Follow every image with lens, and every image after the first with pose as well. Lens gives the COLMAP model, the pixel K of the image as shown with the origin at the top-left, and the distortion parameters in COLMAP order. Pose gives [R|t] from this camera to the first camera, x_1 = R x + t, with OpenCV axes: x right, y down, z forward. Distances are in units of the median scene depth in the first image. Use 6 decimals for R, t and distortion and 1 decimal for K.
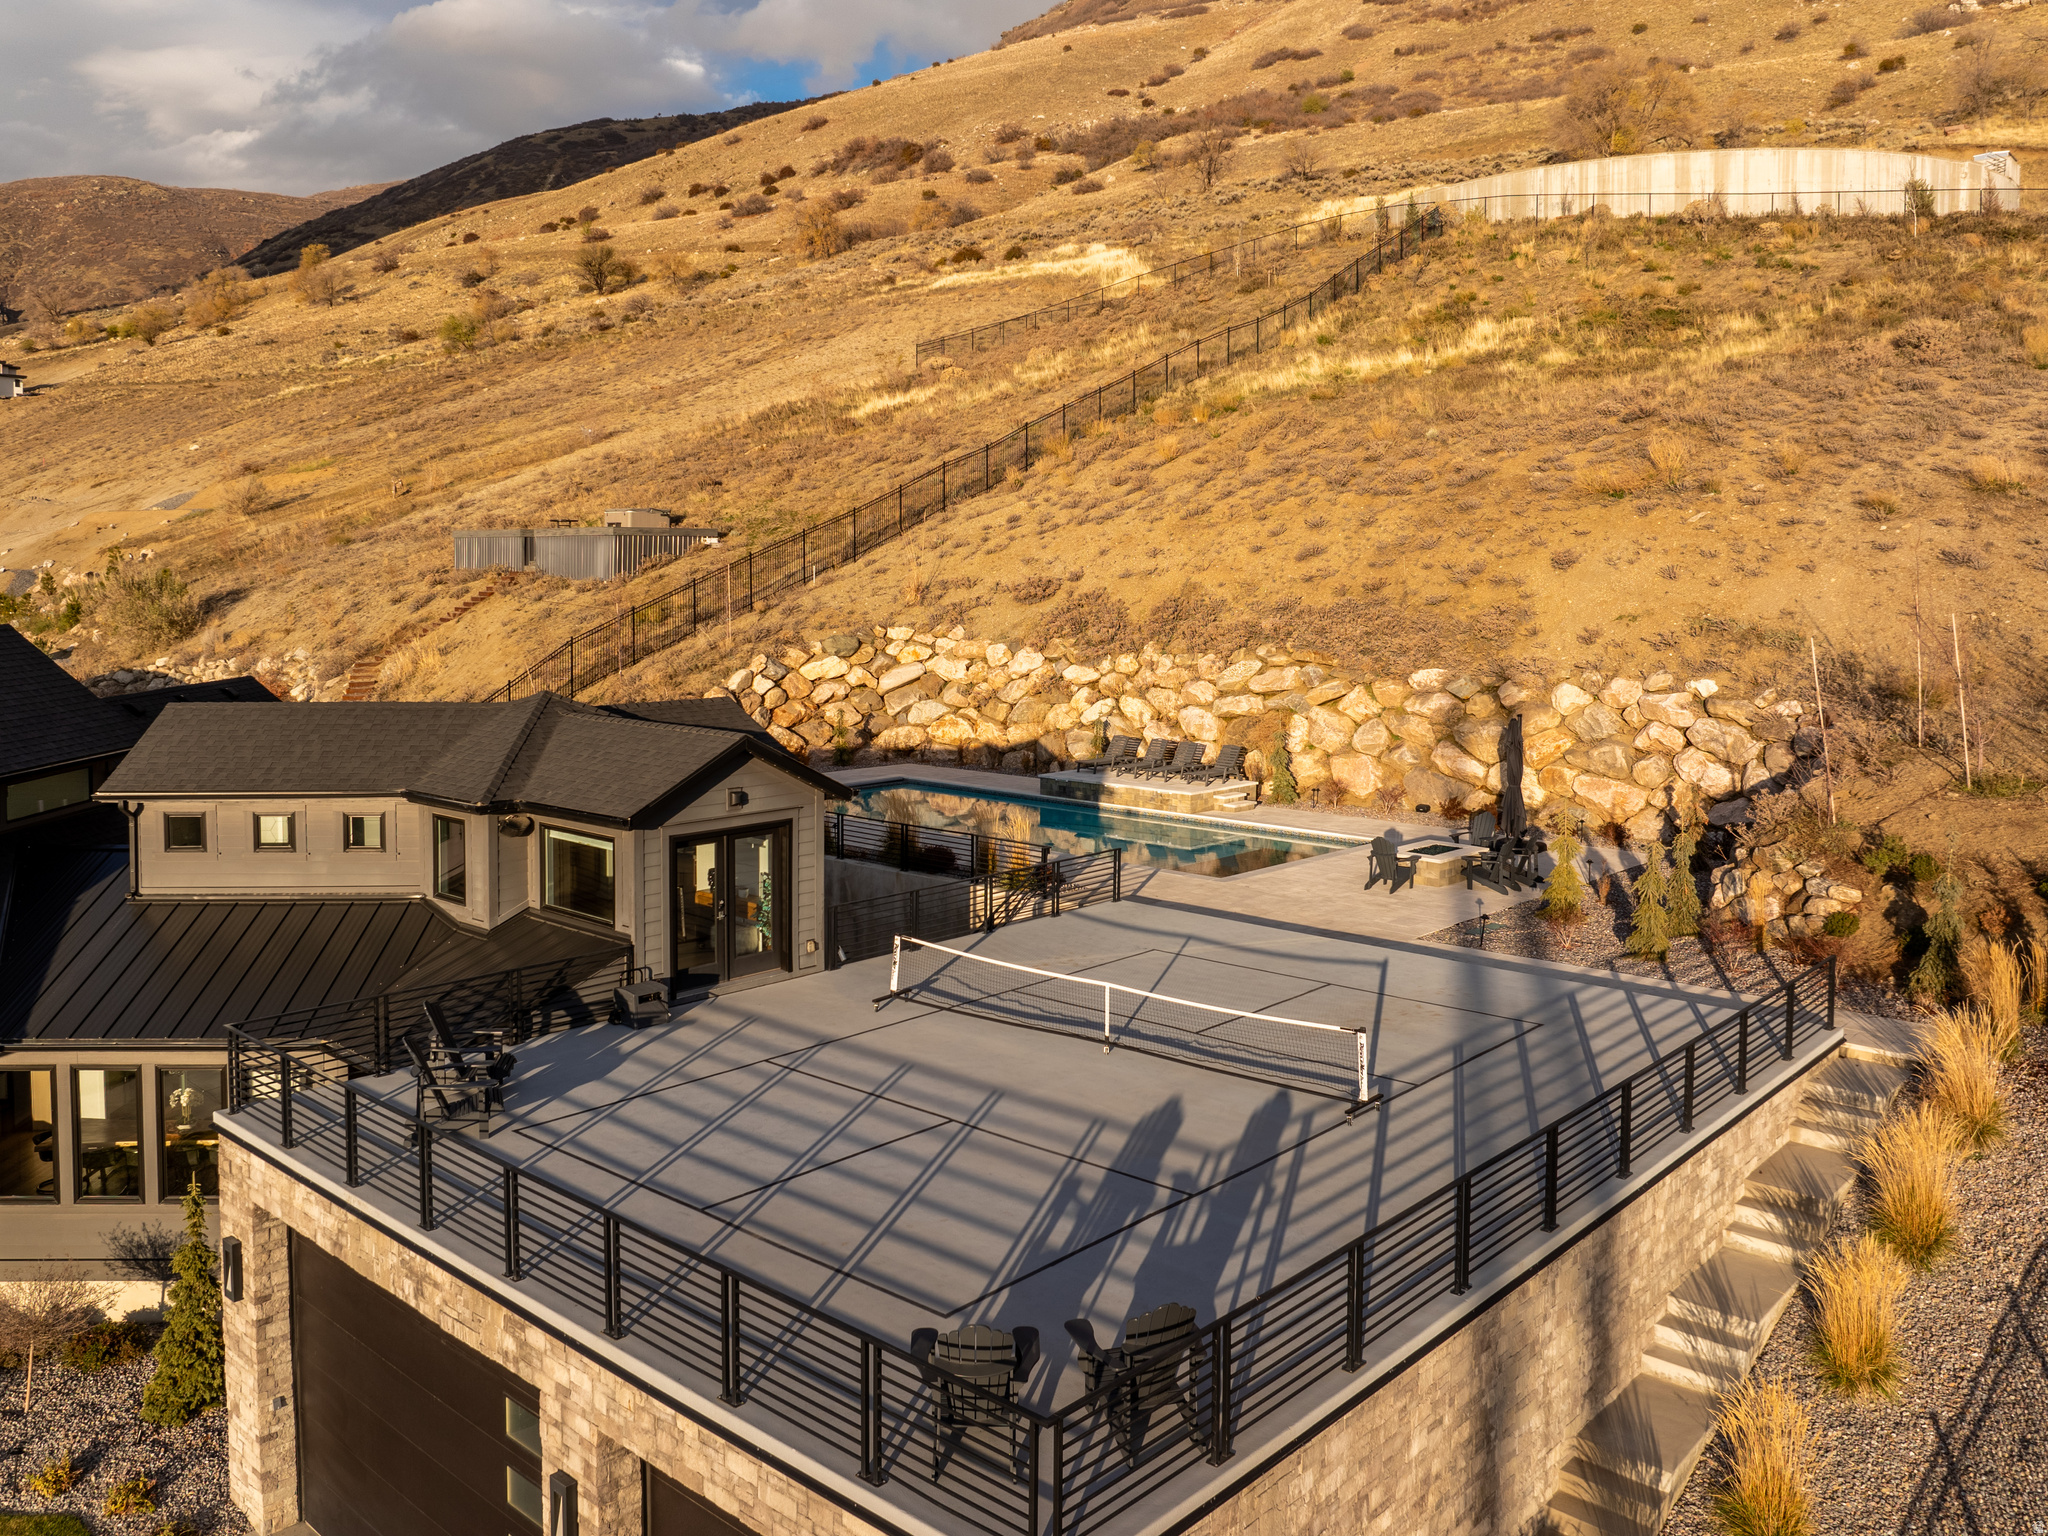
lens RADIAL K [[1619.4, 0, 1051.8], [0, 1619.4, 670.1], [0, 0, 1]] dist [-0.032522, -0.013482]
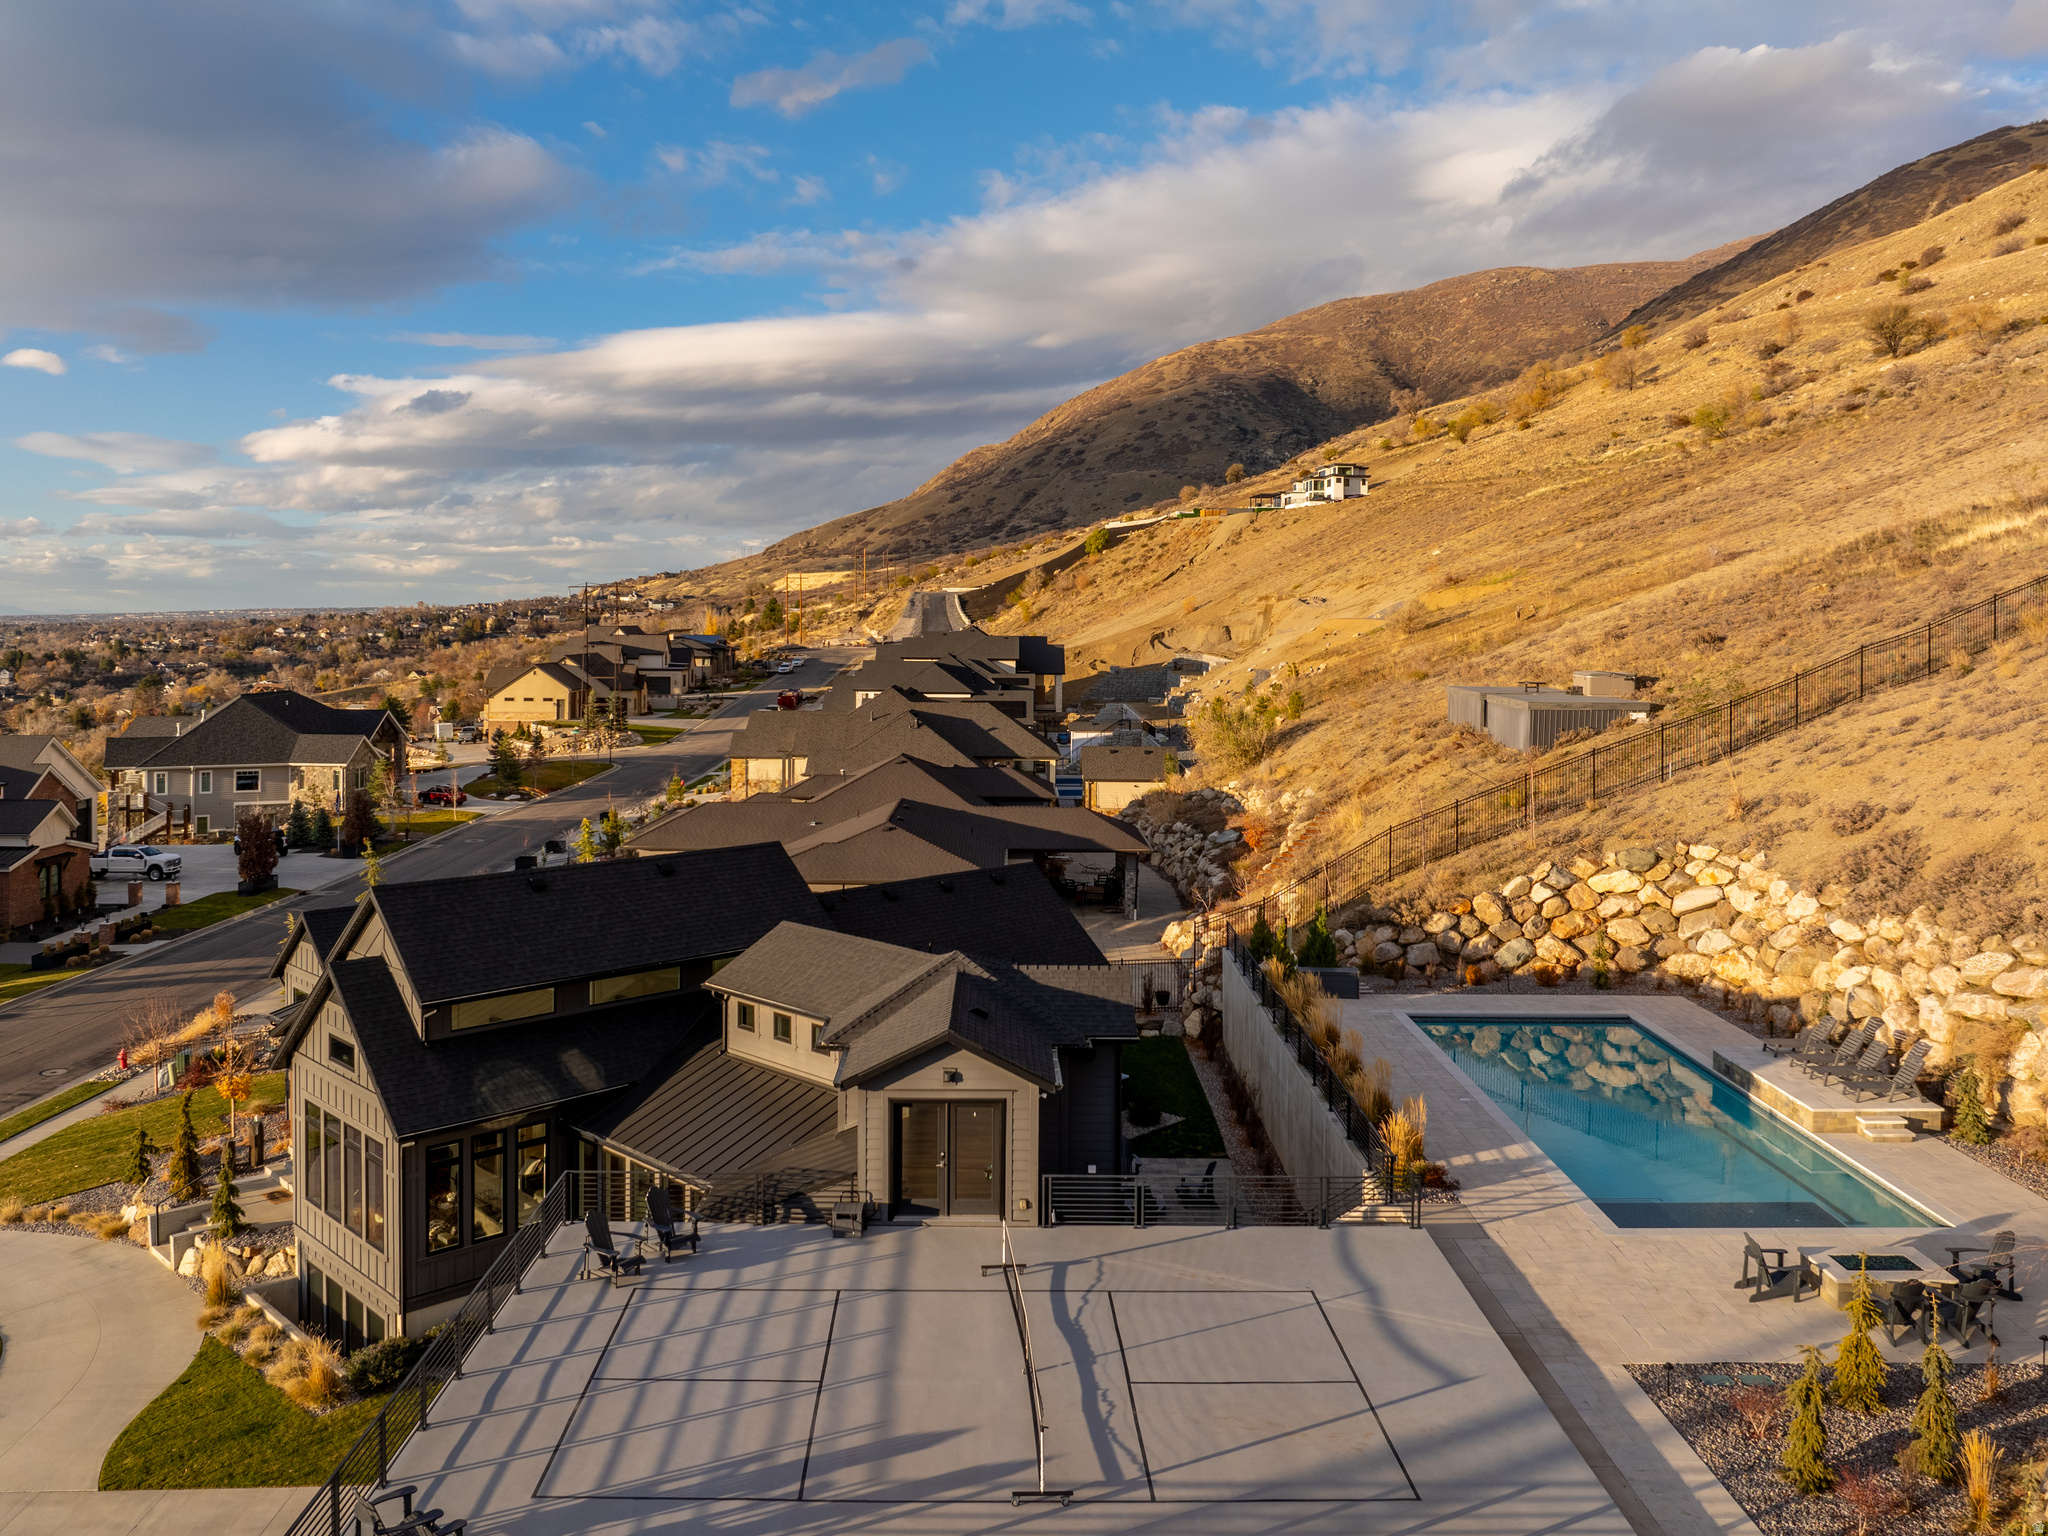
lens RADIAL K [[1619.4, 0, 991.6], [0, 1619.4, 654.0], [0, 0, 1]] dist [-0.032522, -0.013482]
pose [[0.661261, 0.020503, -0.749876, 0.281780], [-0.050191, 0.998596, -0.016956, -0.086000], [0.748475, 0.048849, 0.661361, 0.051329]]
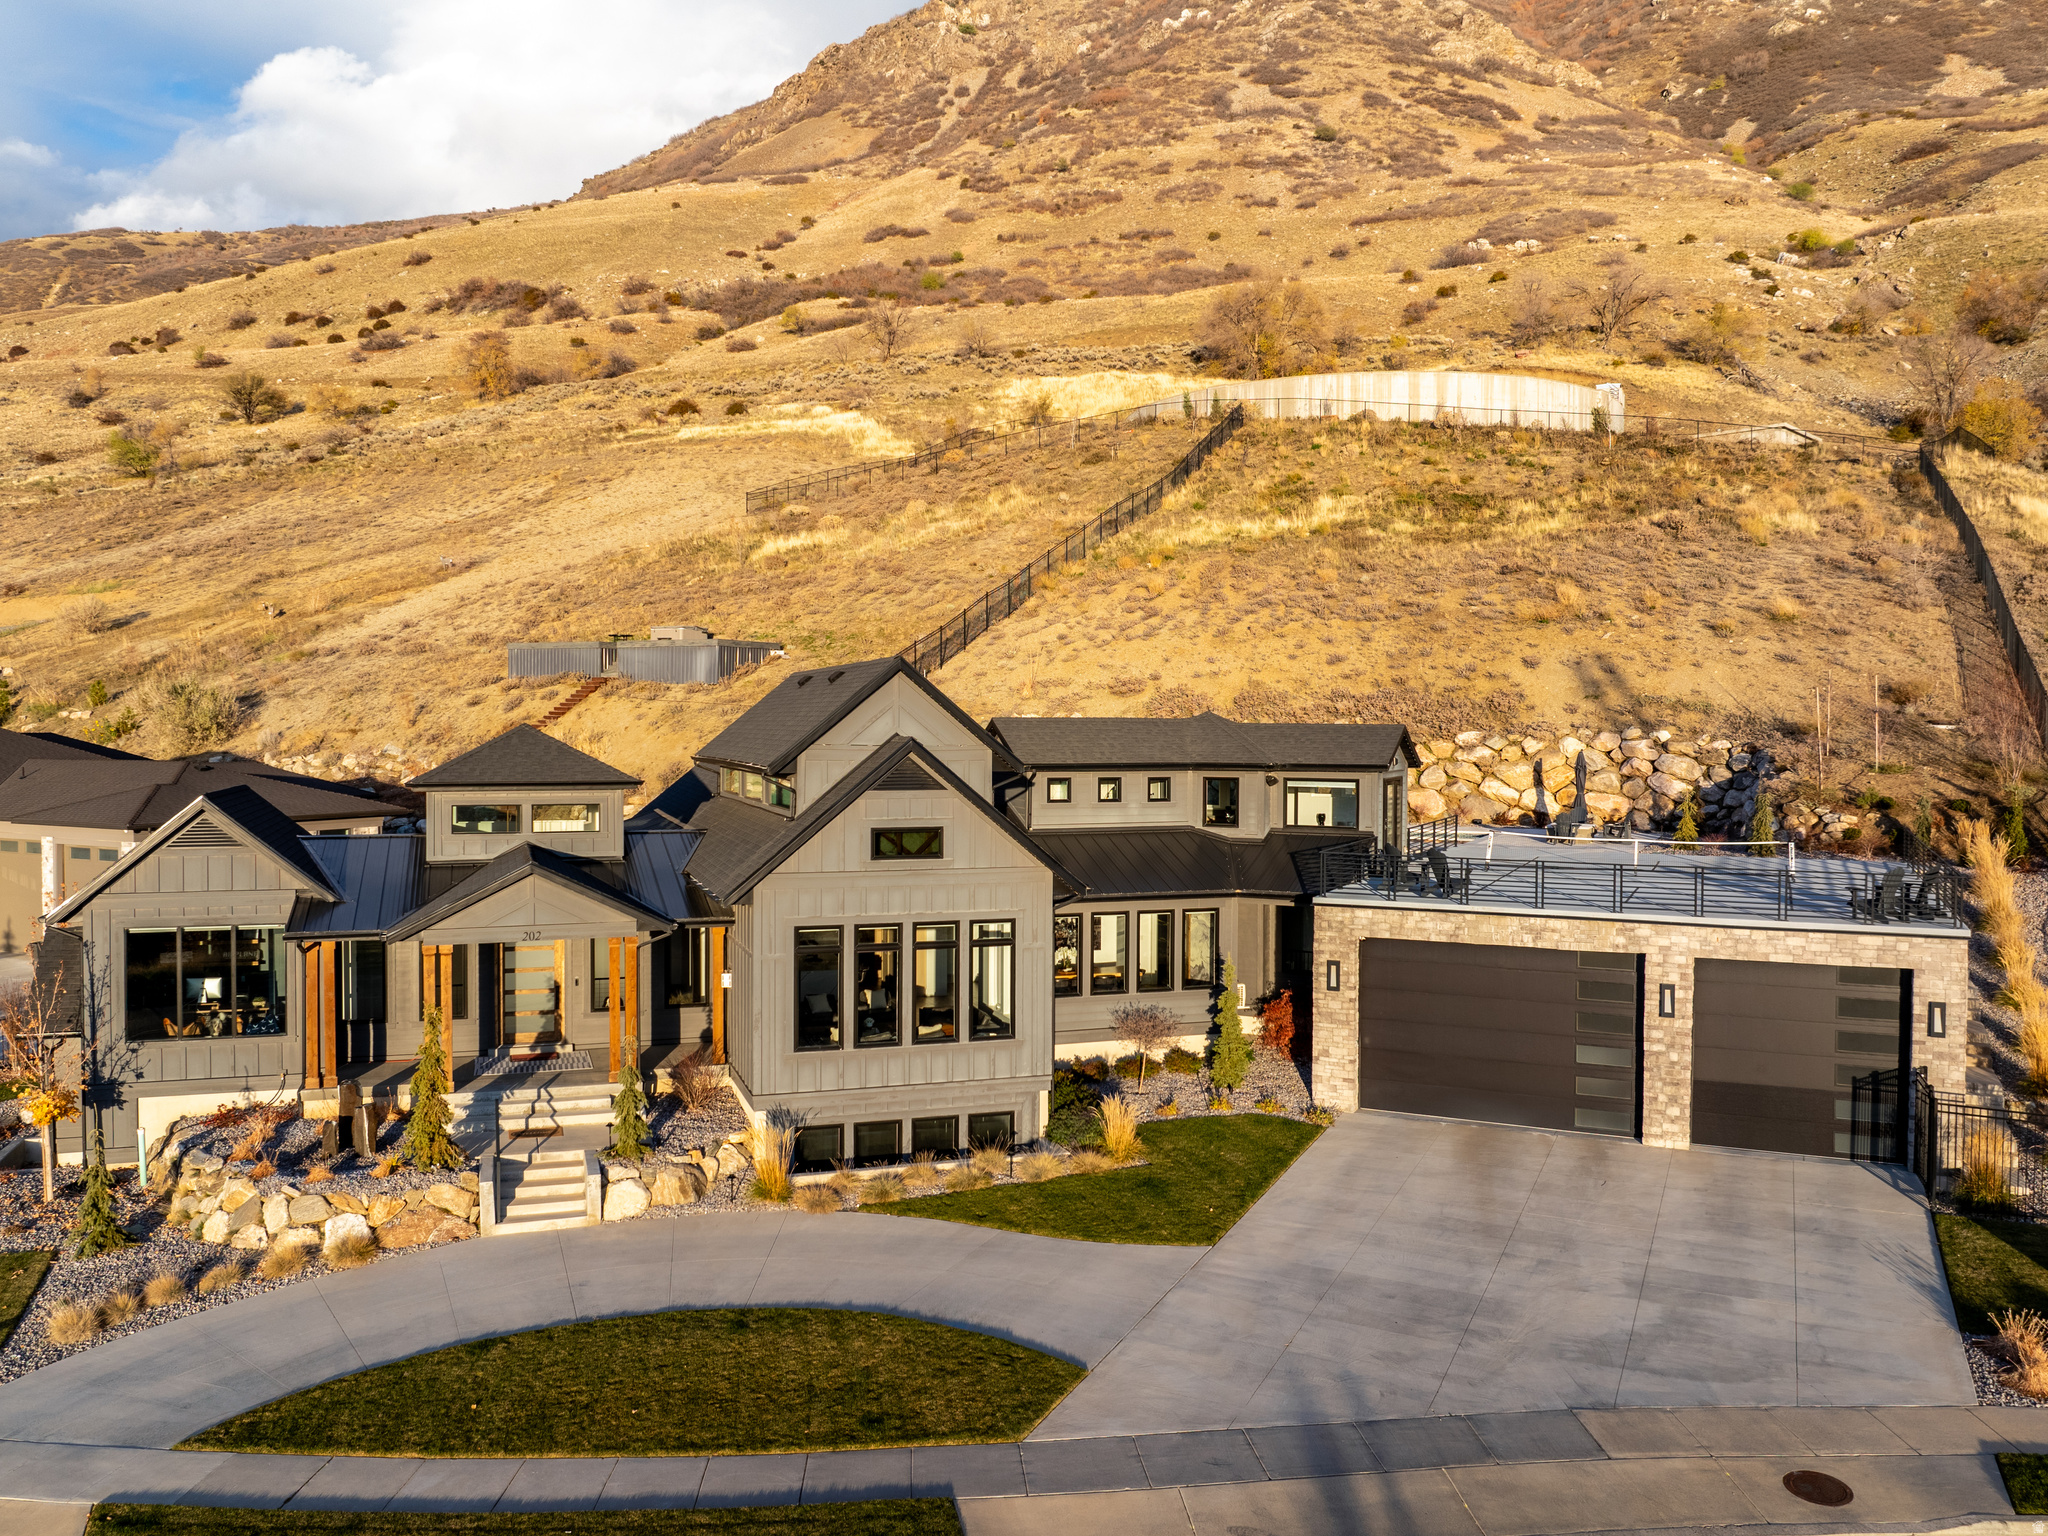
lens RADIAL K [[1619.4, 0, 1071.3], [0, 1619.4, 721.8], [0, 0, 1]] dist [-0.032522, -0.013482]
pose [[0.954858, 0.000533, 0.297062, -0.381946], [0.017787, 0.998102, -0.058964, 0.048577], [-0.296529, 0.061586, 0.953036, -0.219304]]
